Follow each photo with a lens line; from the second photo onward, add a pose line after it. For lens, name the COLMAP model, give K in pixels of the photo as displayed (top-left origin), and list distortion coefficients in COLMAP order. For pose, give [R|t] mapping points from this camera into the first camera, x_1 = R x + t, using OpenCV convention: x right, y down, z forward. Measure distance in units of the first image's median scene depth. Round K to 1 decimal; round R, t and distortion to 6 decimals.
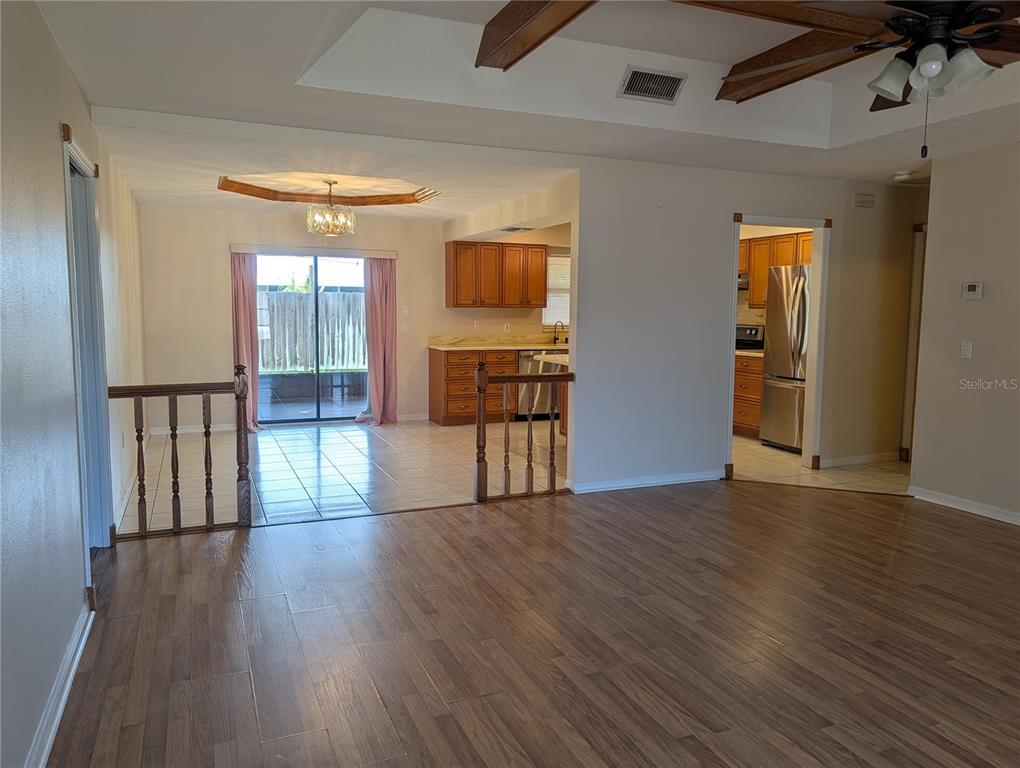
lens RADIAL K [[722.8, 0, 503.2], [0, 722.8, 378.4], [0, 0, 1]] dist [0.024056, -0.023305]
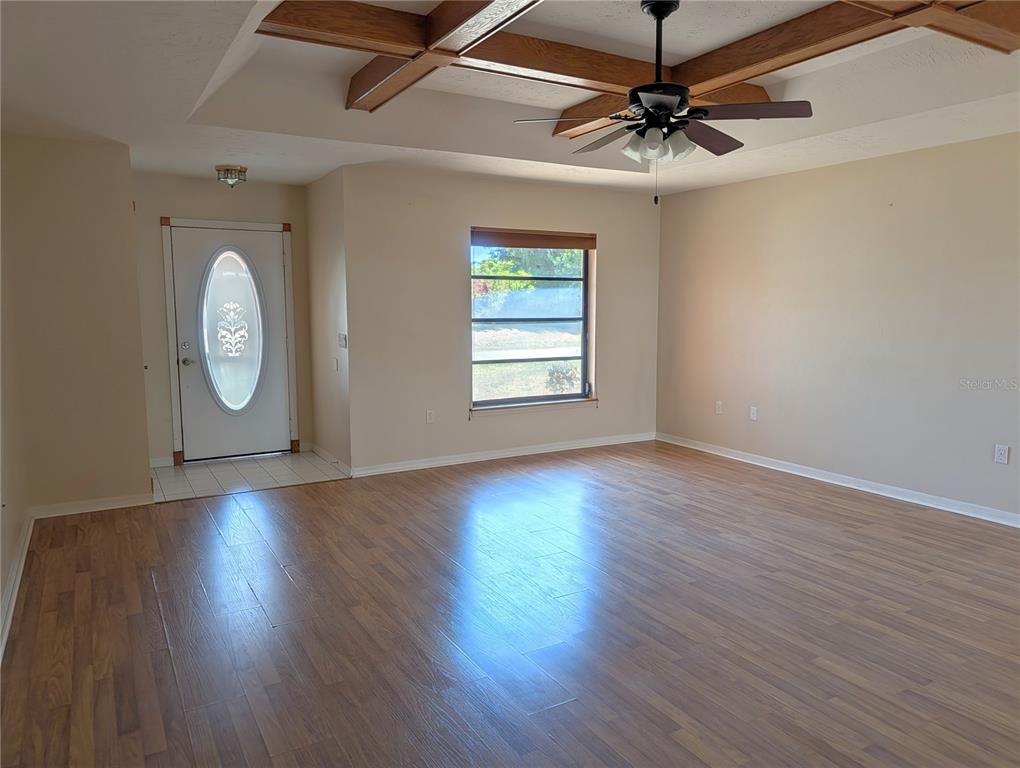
lens RADIAL K [[722.8, 0, 514.4], [0, 722.8, 385.3], [0, 0, 1]] dist [0.024056, -0.023305]
pose [[-0.992079, 0.008195, -0.125349, 0.467912], [-0.019697, 0.975377, 0.219662, -0.118480], [0.124062, 0.220391, -0.967490, 1.088283]]
